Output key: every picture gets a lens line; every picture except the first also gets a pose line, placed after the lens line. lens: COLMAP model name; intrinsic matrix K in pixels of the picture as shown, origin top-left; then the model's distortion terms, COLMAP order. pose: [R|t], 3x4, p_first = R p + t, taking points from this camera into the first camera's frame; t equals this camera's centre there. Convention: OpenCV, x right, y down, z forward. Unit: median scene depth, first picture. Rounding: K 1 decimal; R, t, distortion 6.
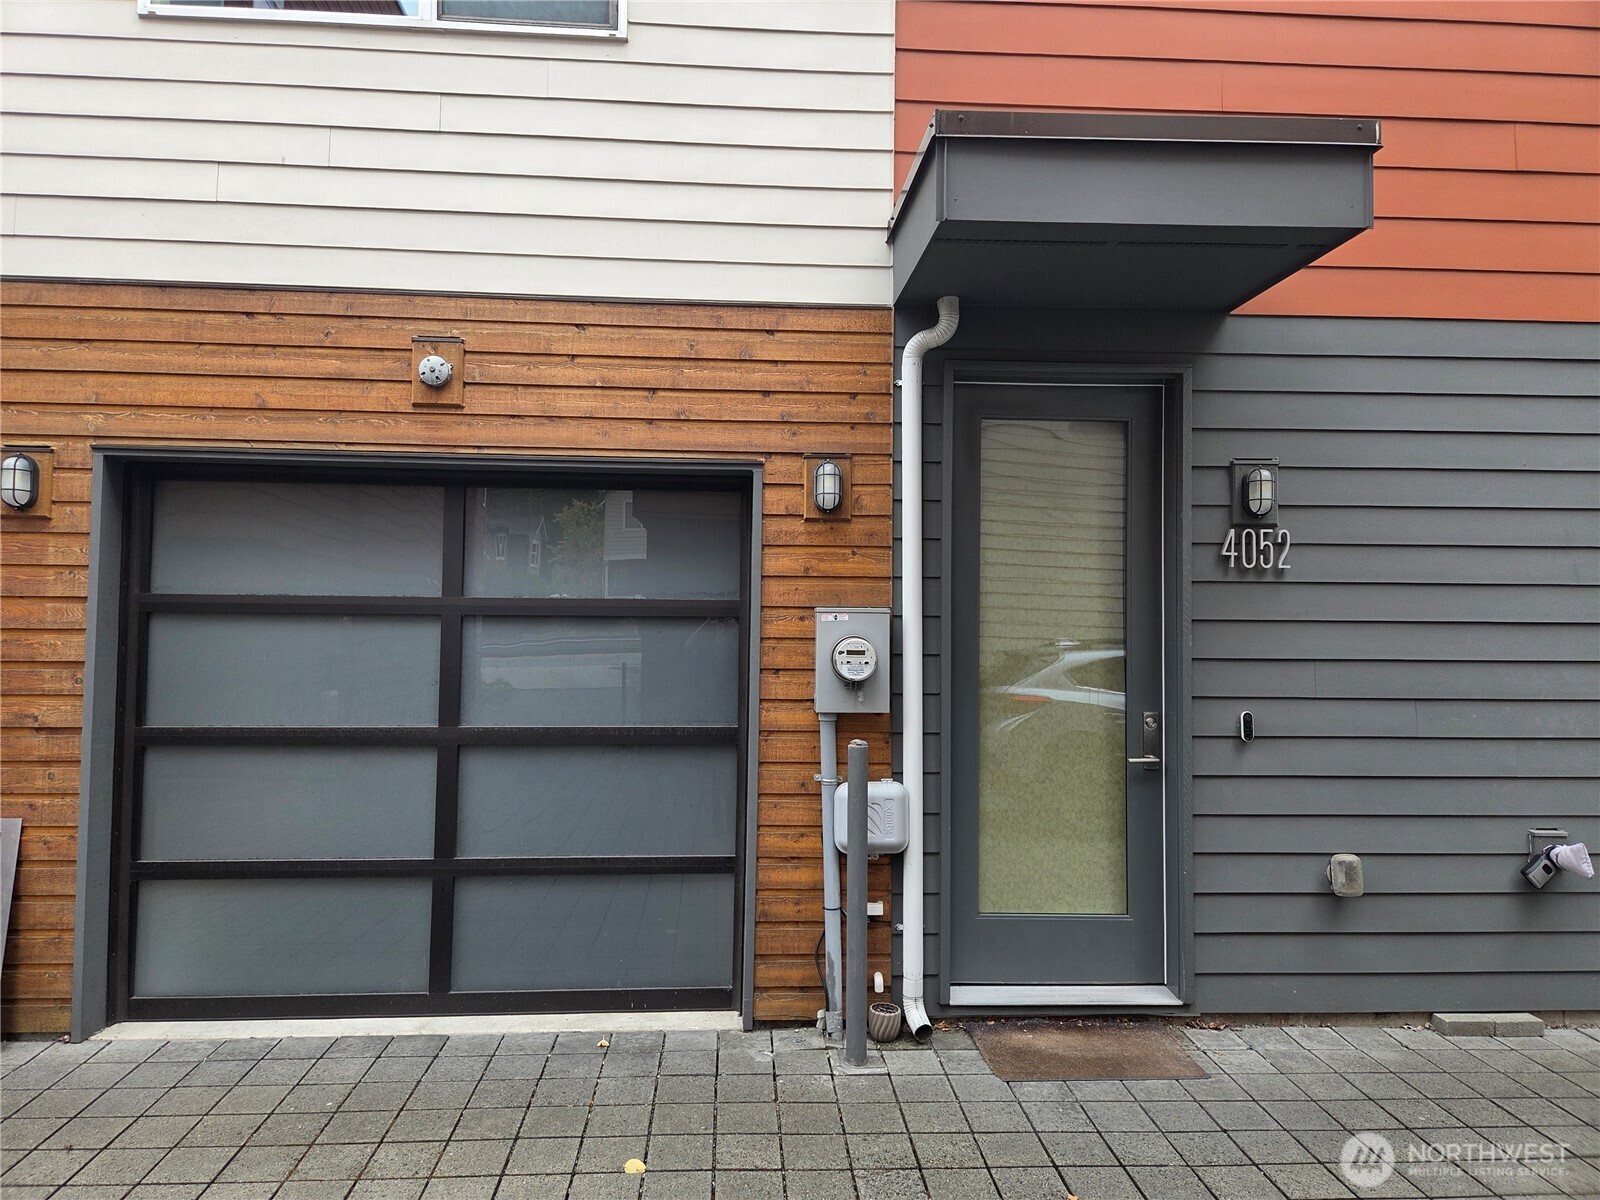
lens RADIAL K [[1069.9, 0, 794.2], [0, 1069.9, 588.4], [0, 0, 1]] dist [0.073272, -0.066291]
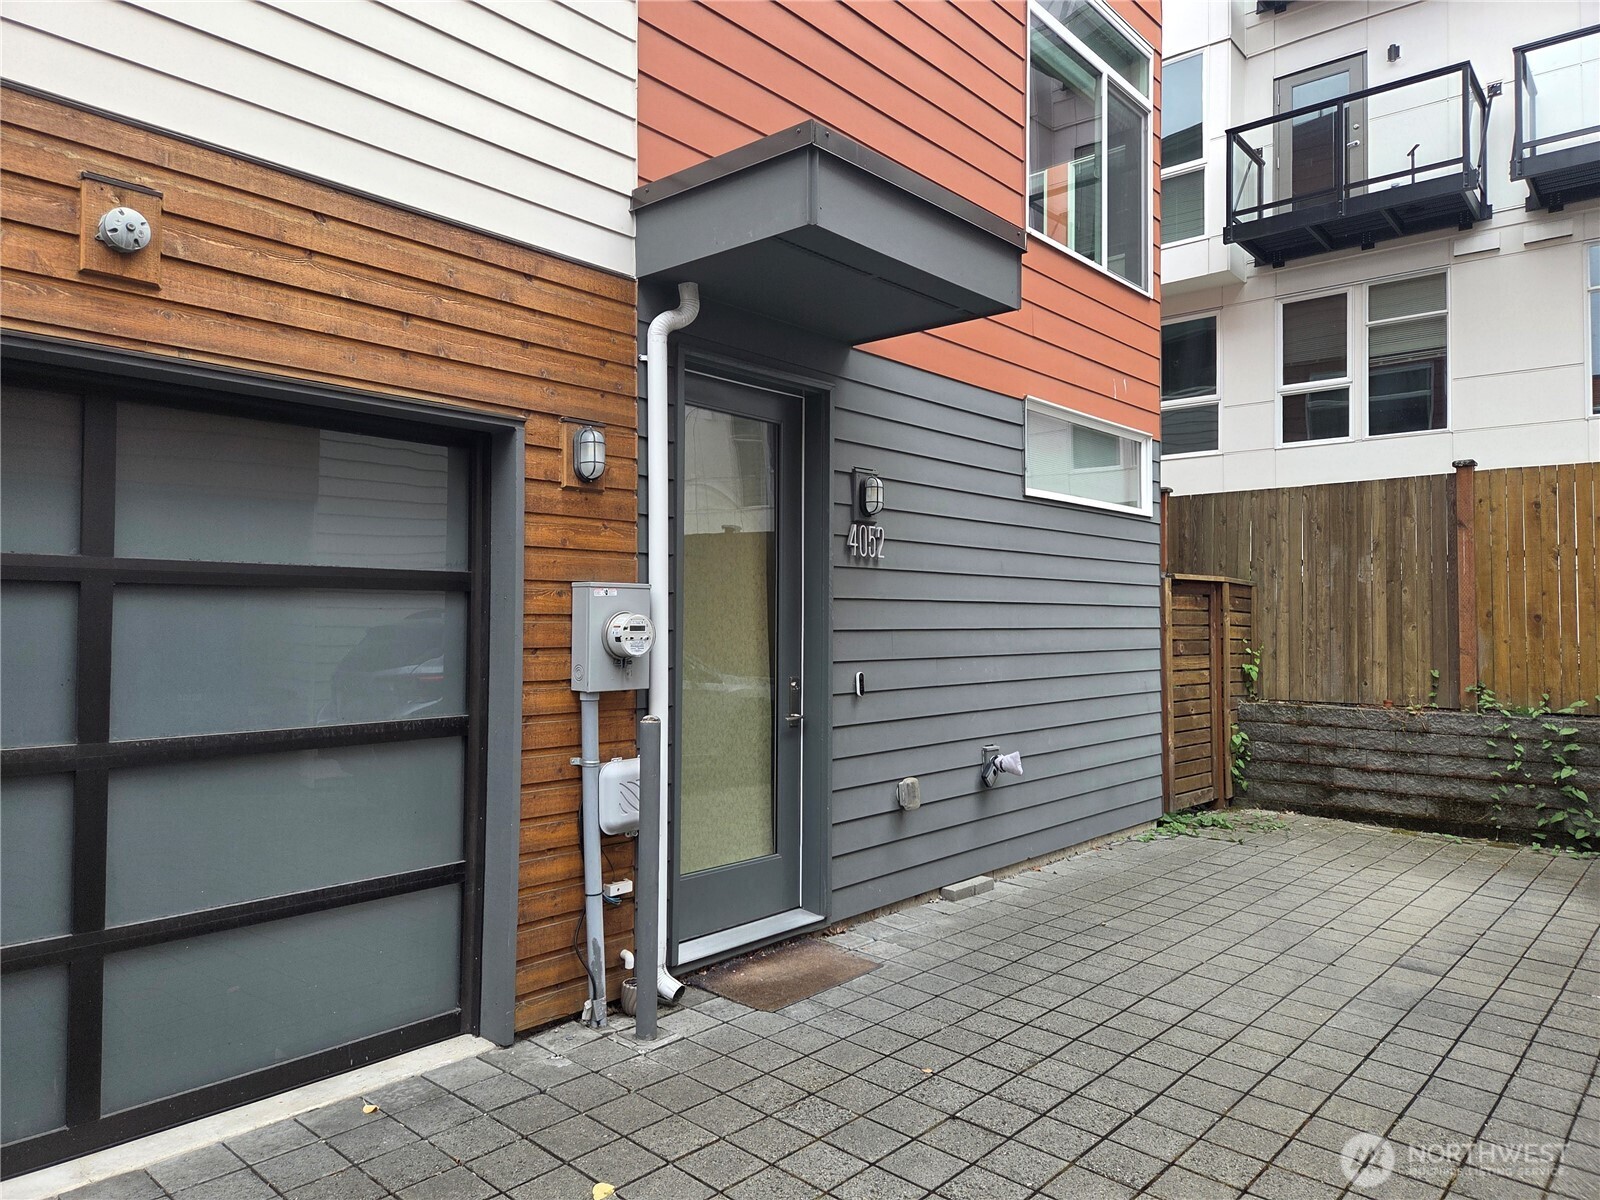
lens RADIAL K [[1069.9, 0, 789.8], [0, 1069.9, 600.6], [0, 0, 1]] dist [0.073272, -0.066291]
pose [[0.710141, 0.005797, 0.704035, -0.509708], [-0.021525, 0.999677, 0.013481, 0.017430], [-0.703730, -0.024728, 0.710037, 0.192800]]
